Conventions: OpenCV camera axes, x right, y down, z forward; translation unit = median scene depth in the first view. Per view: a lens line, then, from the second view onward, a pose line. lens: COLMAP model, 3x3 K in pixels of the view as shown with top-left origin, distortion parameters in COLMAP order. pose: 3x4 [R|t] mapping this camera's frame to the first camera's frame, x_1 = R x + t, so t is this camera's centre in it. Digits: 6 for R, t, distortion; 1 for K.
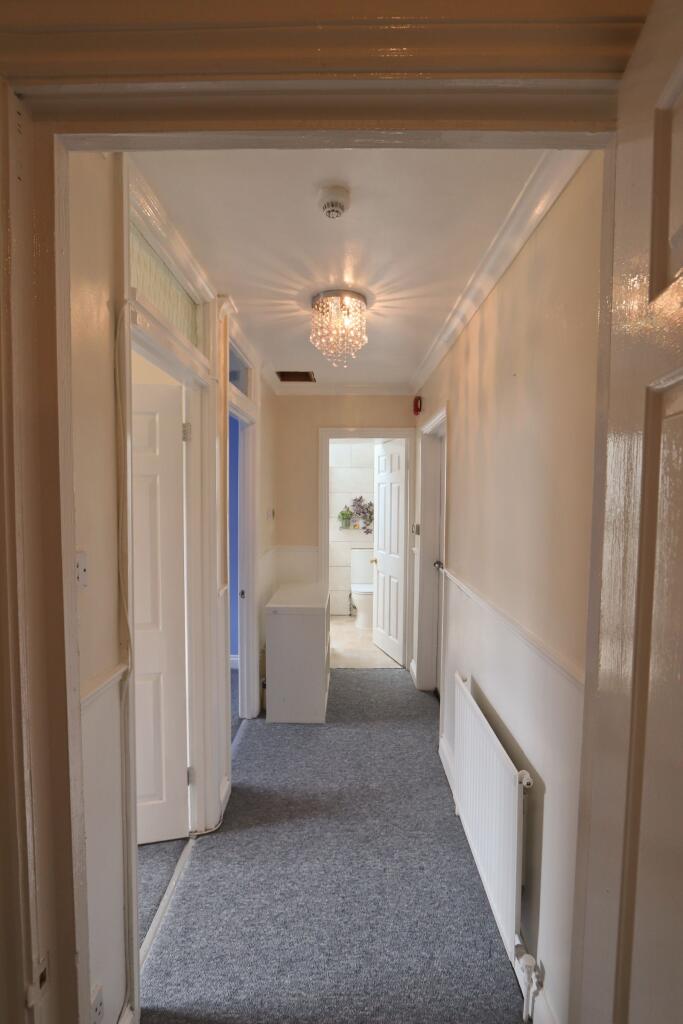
lens RADIAL K [[474.4, 0, 342.4], [0, 474.4, 512.7], [0, 0, 1]] dist [-0.017038, 0.005127]
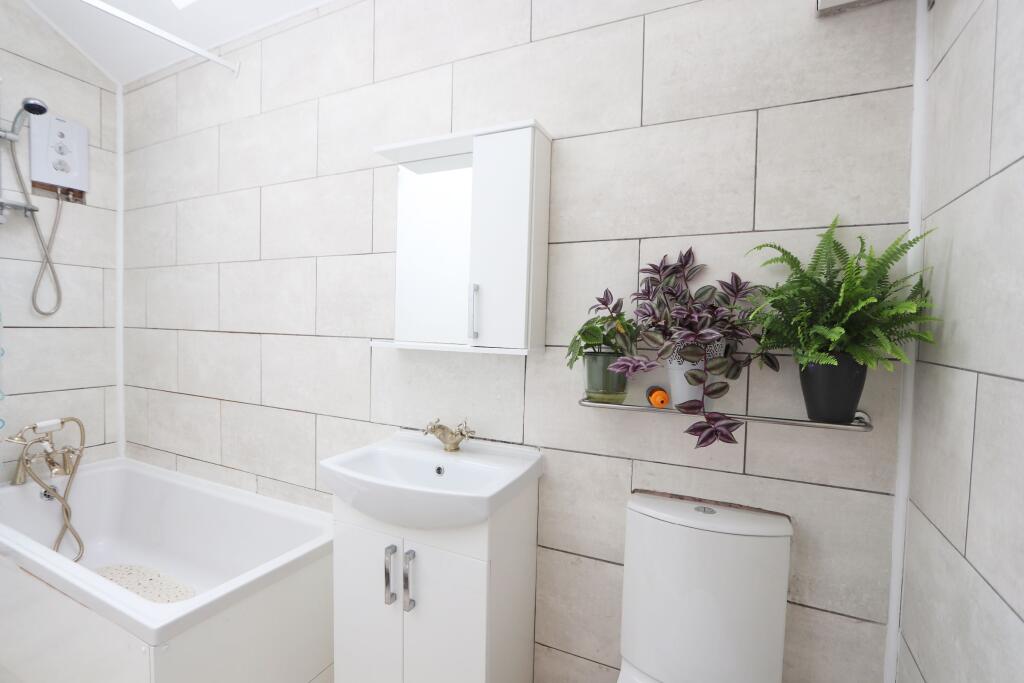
lens RADIAL K [[474.4, 0, 509.0], [0, 474.4, 344.2], [0, 0, 1]] dist [-0.017038, 0.005127]
pose [[0.900843, 0.026890, -0.433312, 0.060548], [-0.037502, 0.999169, -0.015960, 0.012853], [0.432523, 0.030628, 0.901103, 0.789915]]
